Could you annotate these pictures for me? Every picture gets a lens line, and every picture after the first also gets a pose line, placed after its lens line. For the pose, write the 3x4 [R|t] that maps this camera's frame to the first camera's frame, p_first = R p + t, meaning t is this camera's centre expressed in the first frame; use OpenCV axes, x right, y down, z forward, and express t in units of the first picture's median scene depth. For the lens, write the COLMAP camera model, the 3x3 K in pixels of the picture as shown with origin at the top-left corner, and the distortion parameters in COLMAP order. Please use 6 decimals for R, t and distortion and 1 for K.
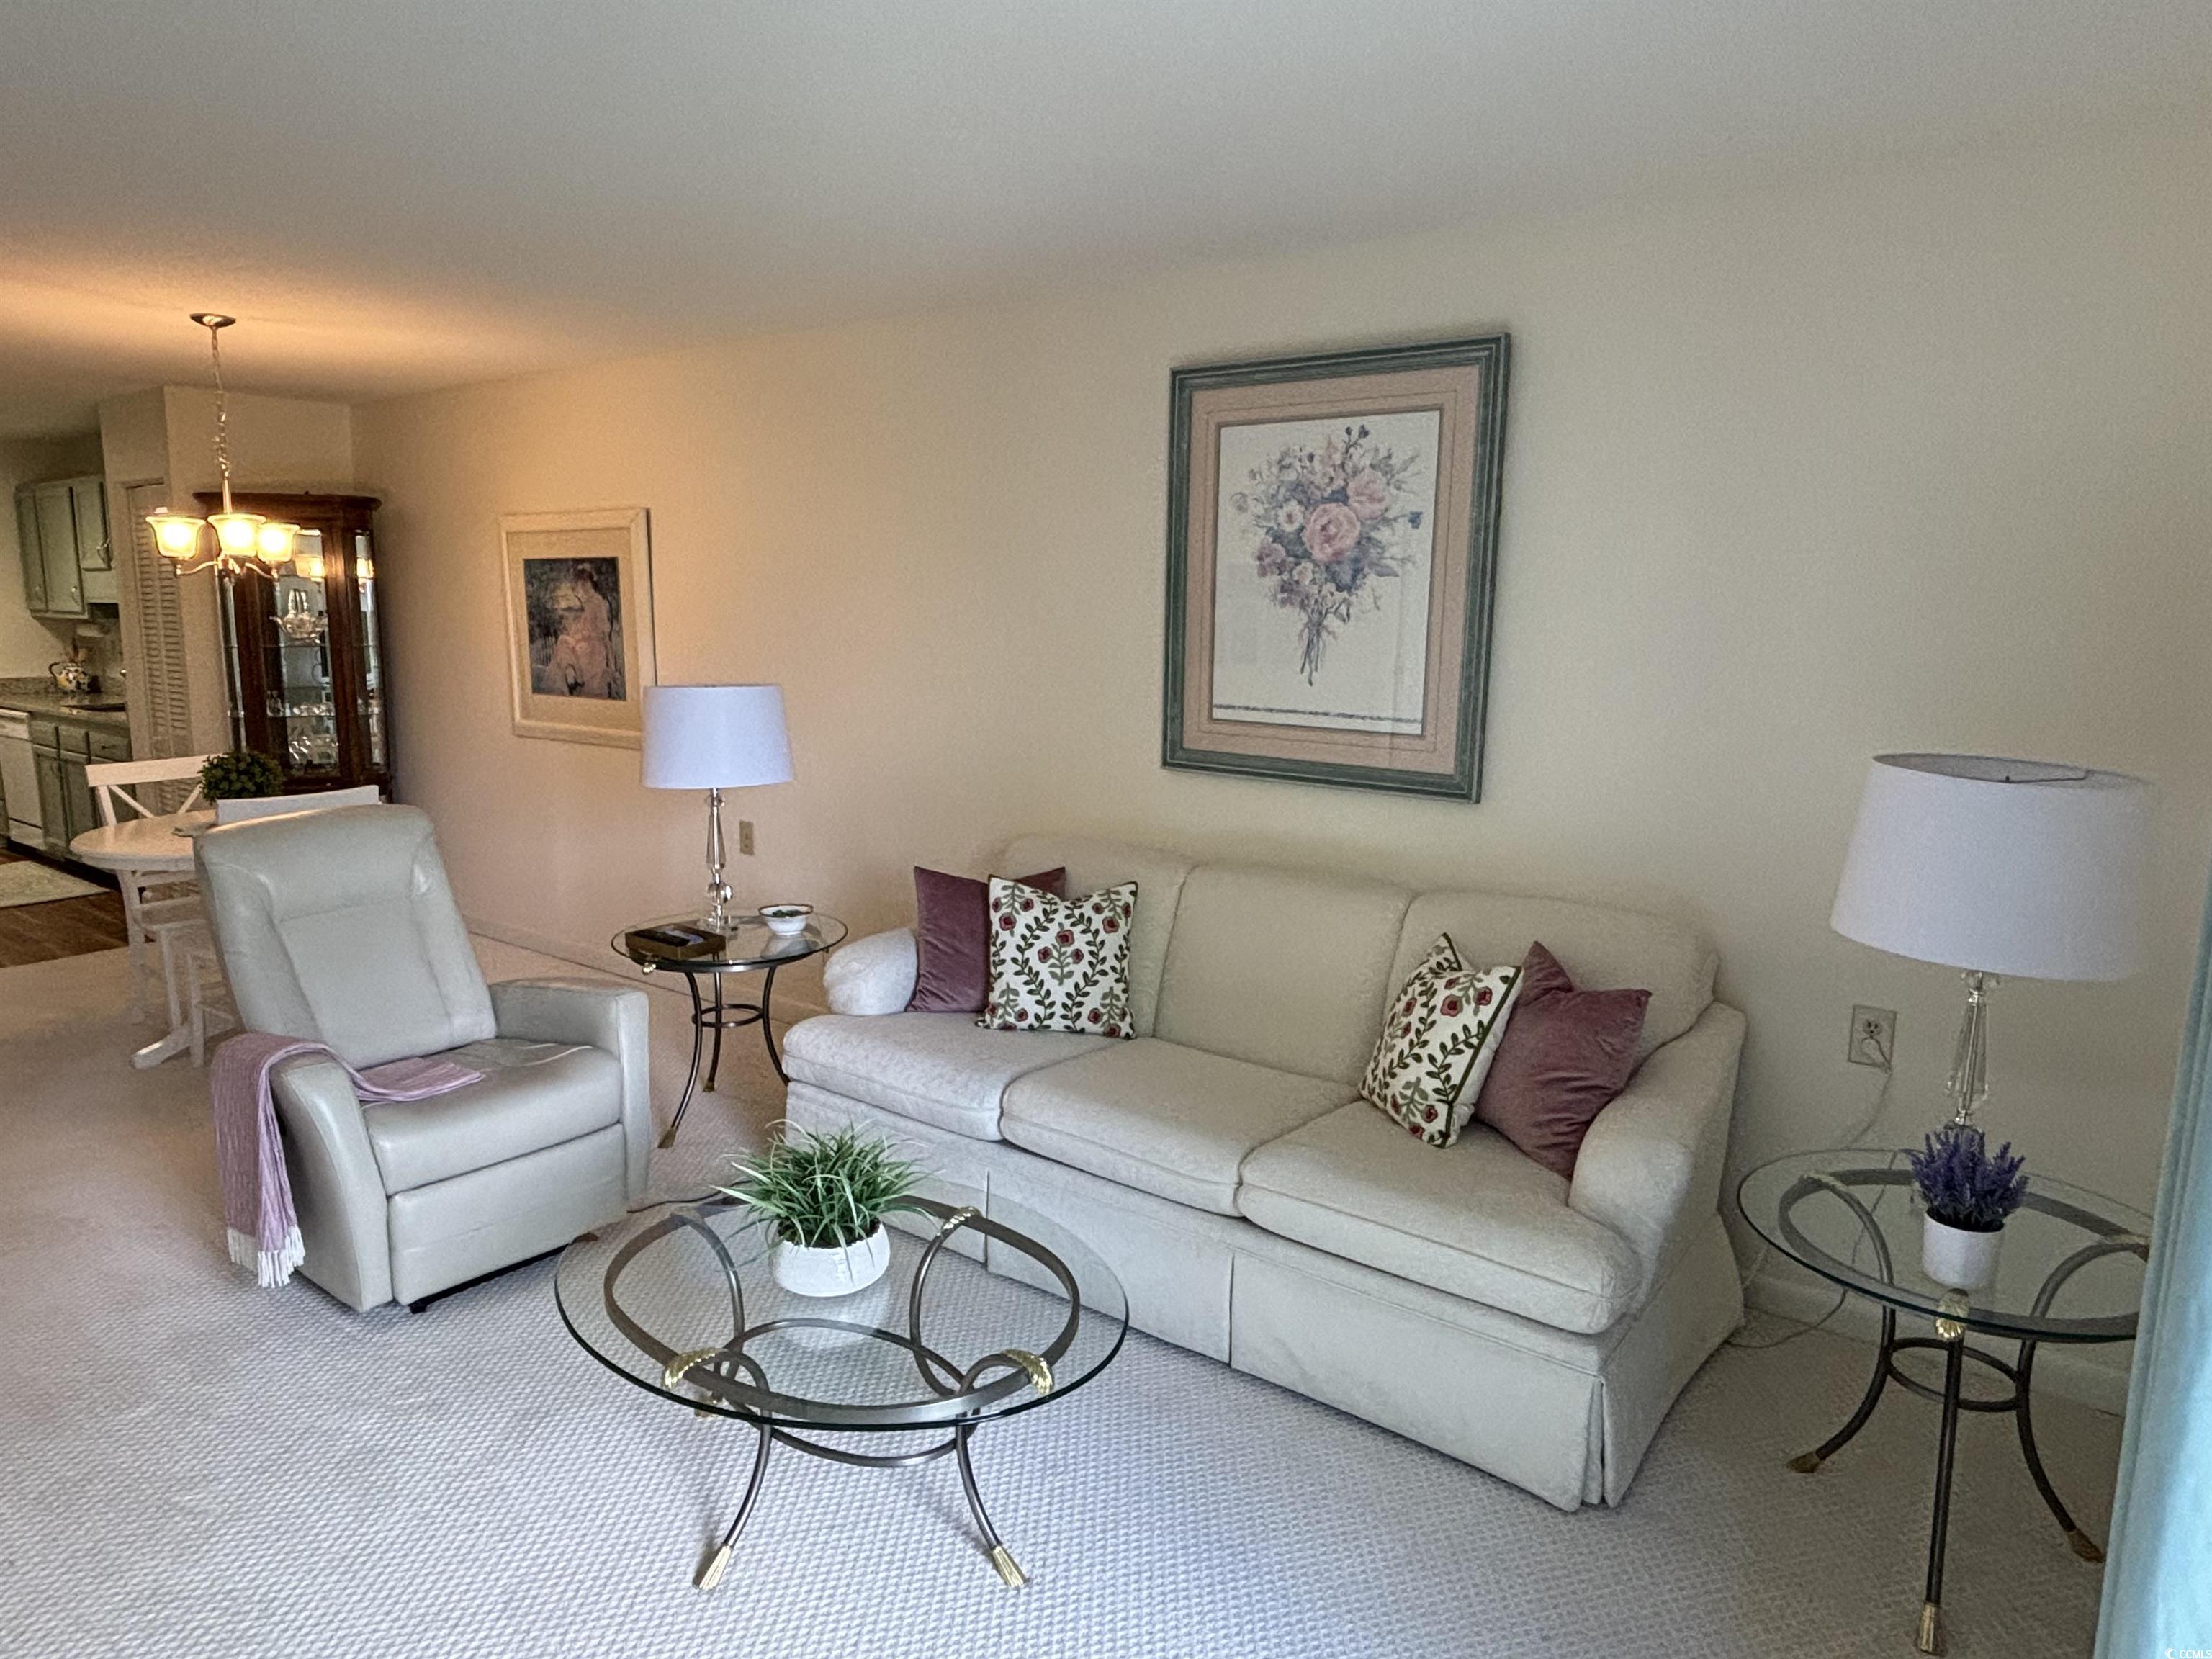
lens RADIAL K [[1390.0, 0, 1106.0], [0, 1390.0, 829.5], [0, 0, 1]] dist [0.098130, -0.100736]
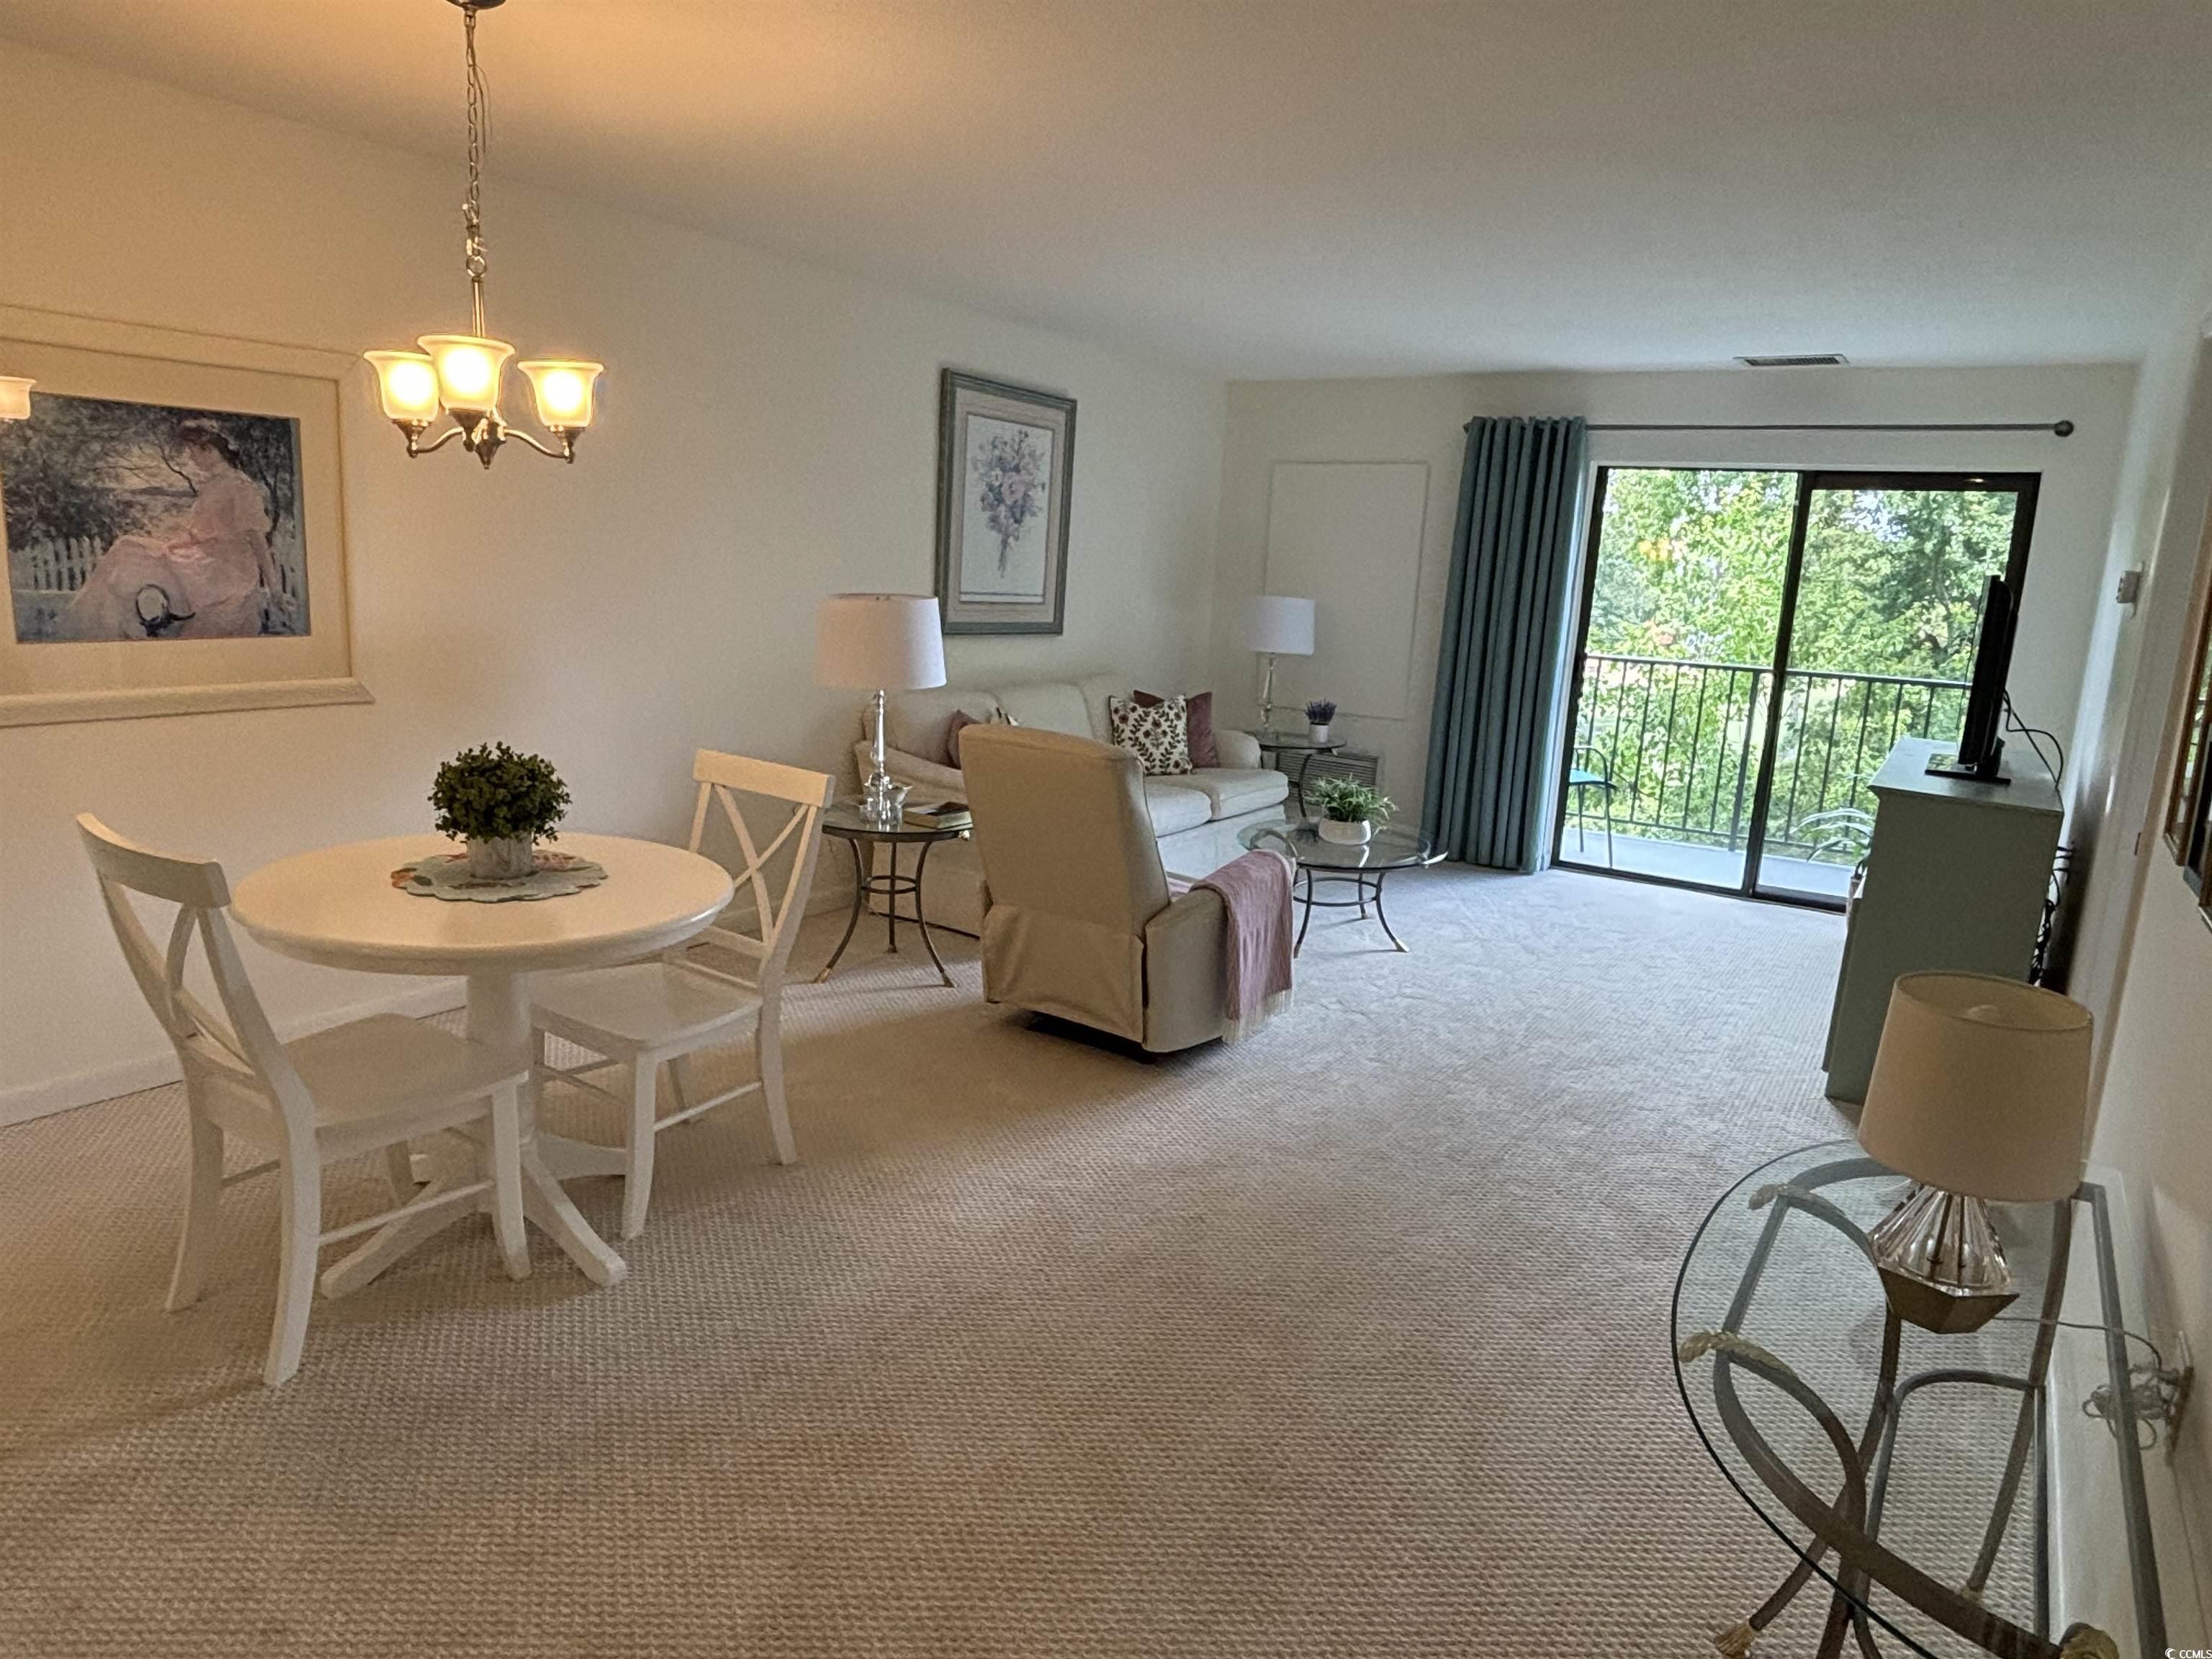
lens RADIAL K [[1390.0, 0, 1106.0], [0, 1390.0, 829.5], [0, 0, 1]] dist [0.098130, -0.100736]
pose [[-0.083409, -0.214607, 0.973132, -1.557352], [0.100822, 0.969707, 0.222493, -0.167980], [-0.991402, 0.116671, -0.059245, 0.987064]]
